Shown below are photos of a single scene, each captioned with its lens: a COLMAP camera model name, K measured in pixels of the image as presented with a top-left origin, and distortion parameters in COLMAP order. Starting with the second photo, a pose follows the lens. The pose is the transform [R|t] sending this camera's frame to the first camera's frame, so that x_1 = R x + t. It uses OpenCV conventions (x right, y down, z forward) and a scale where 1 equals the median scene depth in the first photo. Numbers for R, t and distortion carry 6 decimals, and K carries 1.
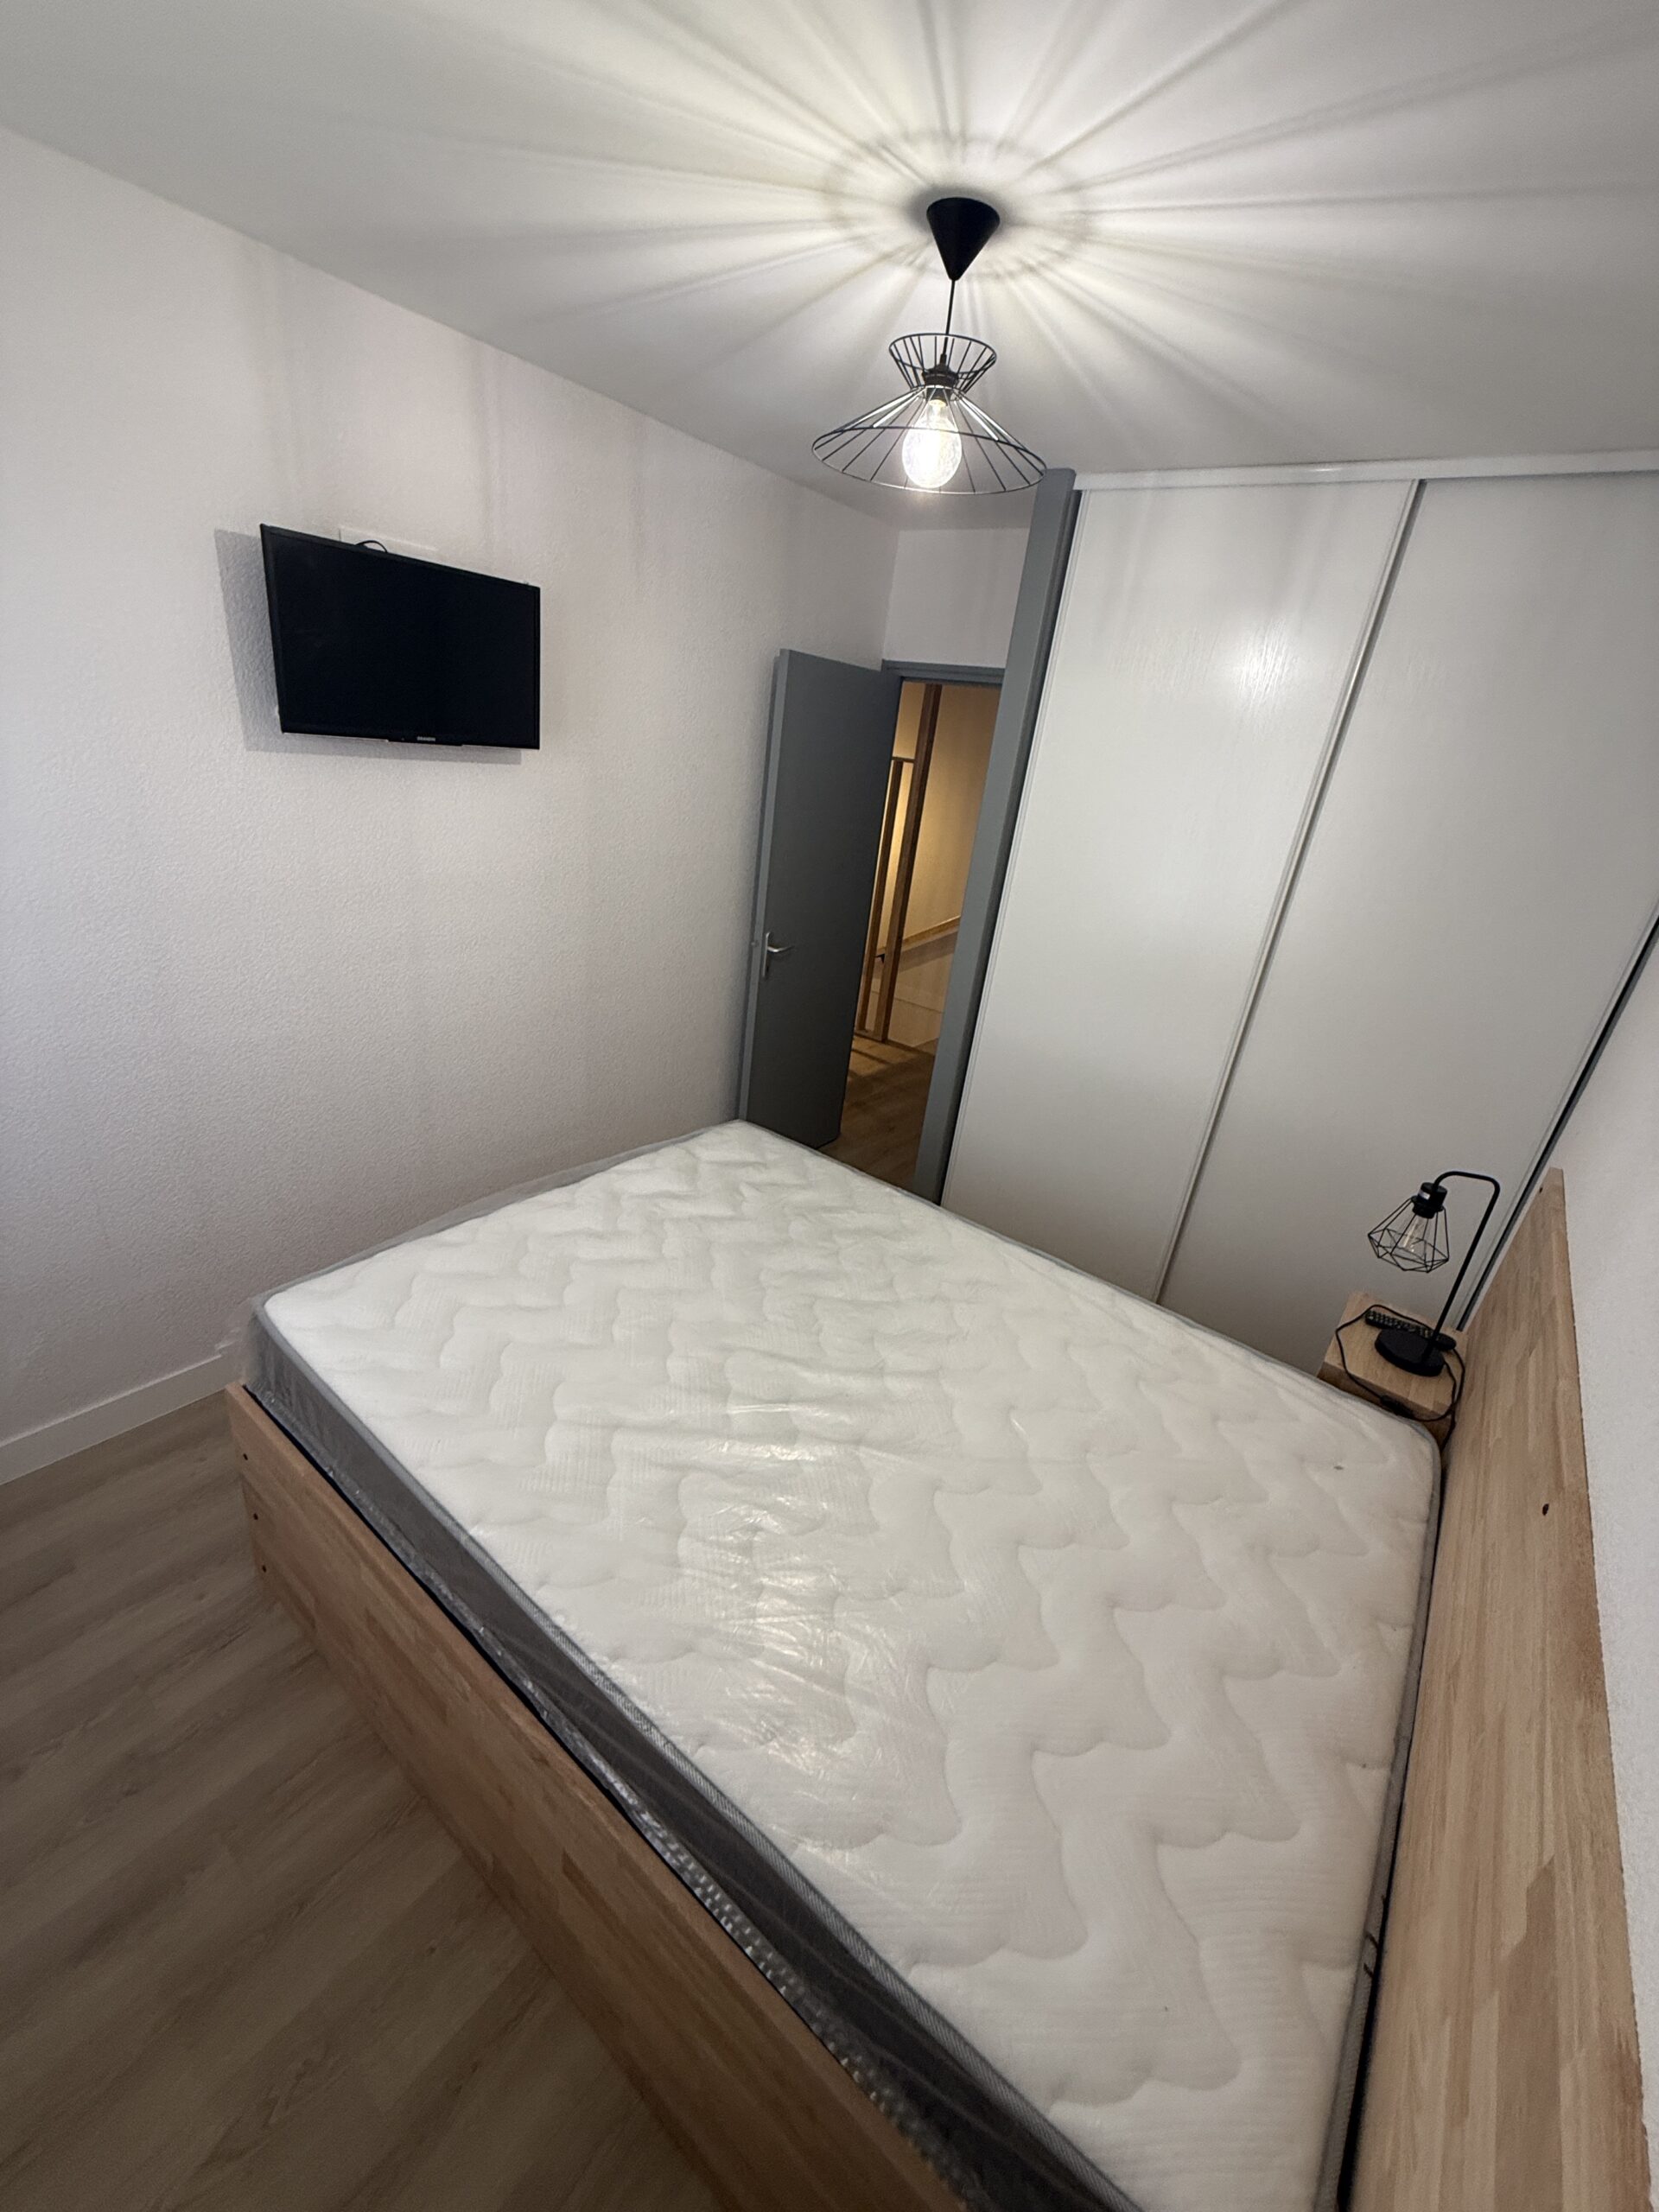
lens RADIAL K [[877.3, 0, 830.8], [0, 877.3, 1099.5], [0, 0, 1]] dist [0.001144, 0.000064]
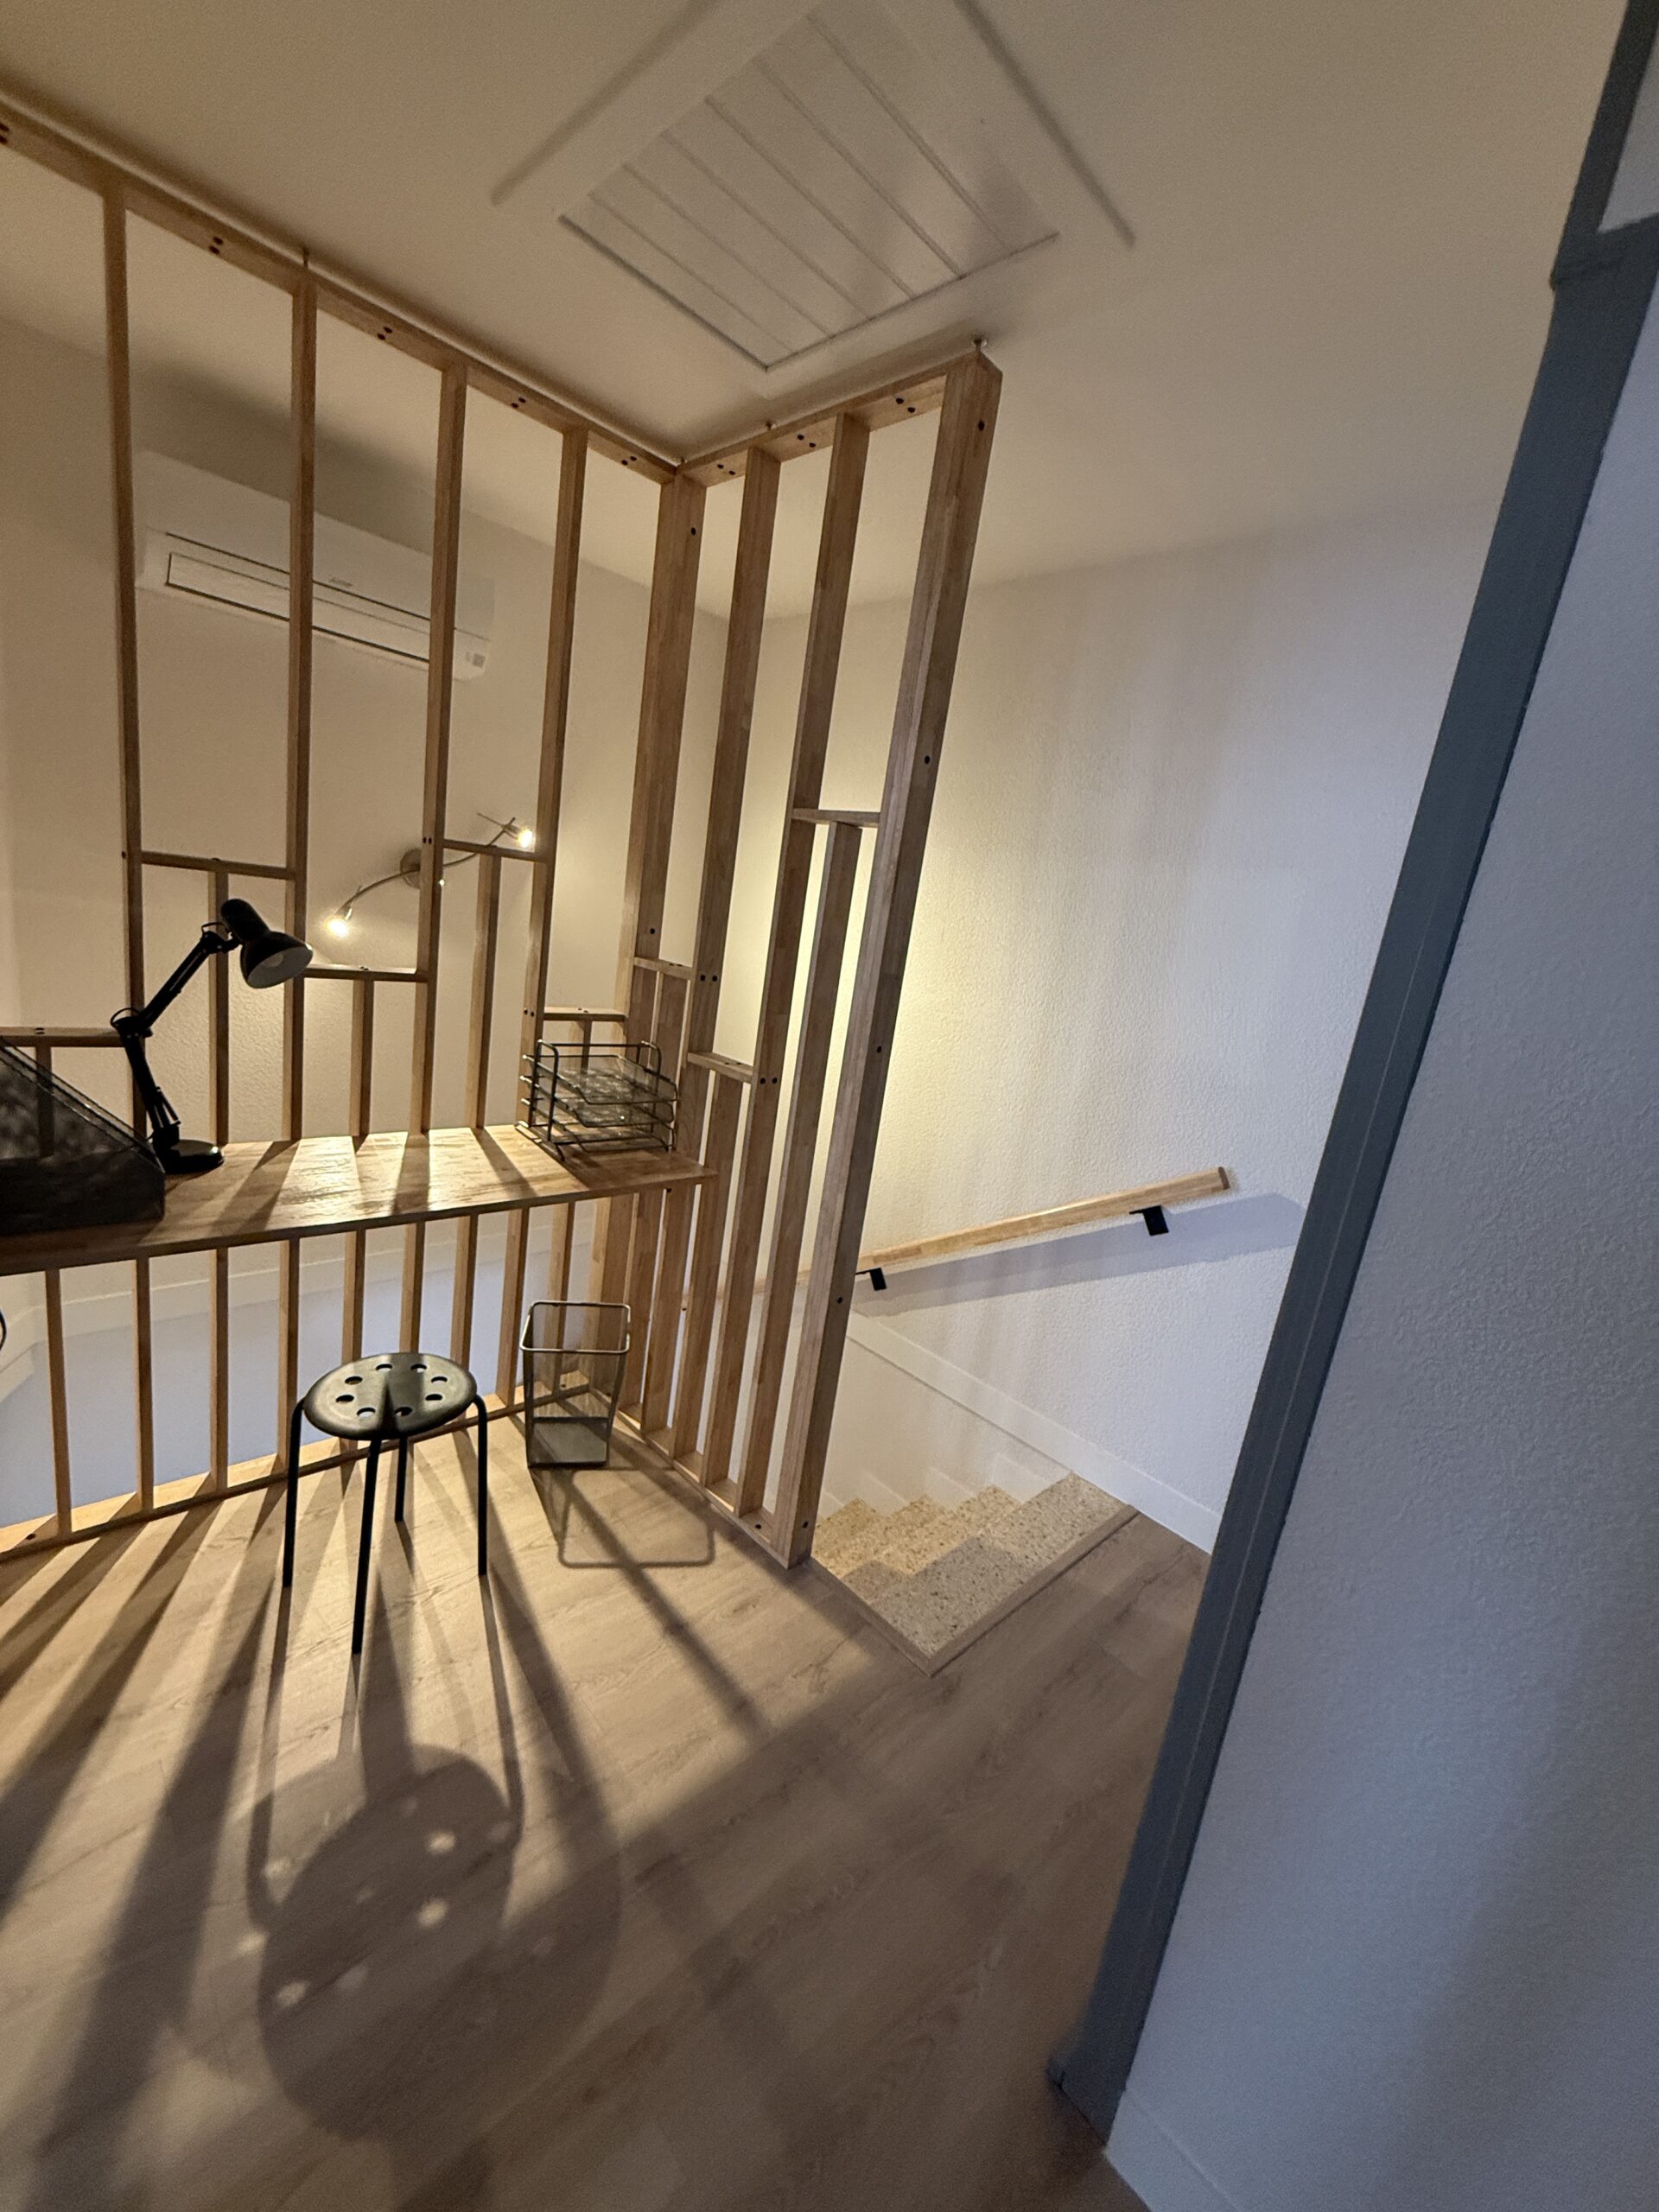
lens RADIAL K [[877.3, 0, 830.8], [0, 877.3, 1099.5], [0, 0, 1]] dist [0.001144, 0.000064]
pose [[0.988779, 0.052336, -0.139919, 0.122556], [-0.079569, 0.977215, -0.196775, -0.198834], [0.126433, 0.205700, 0.970413, 0.653402]]
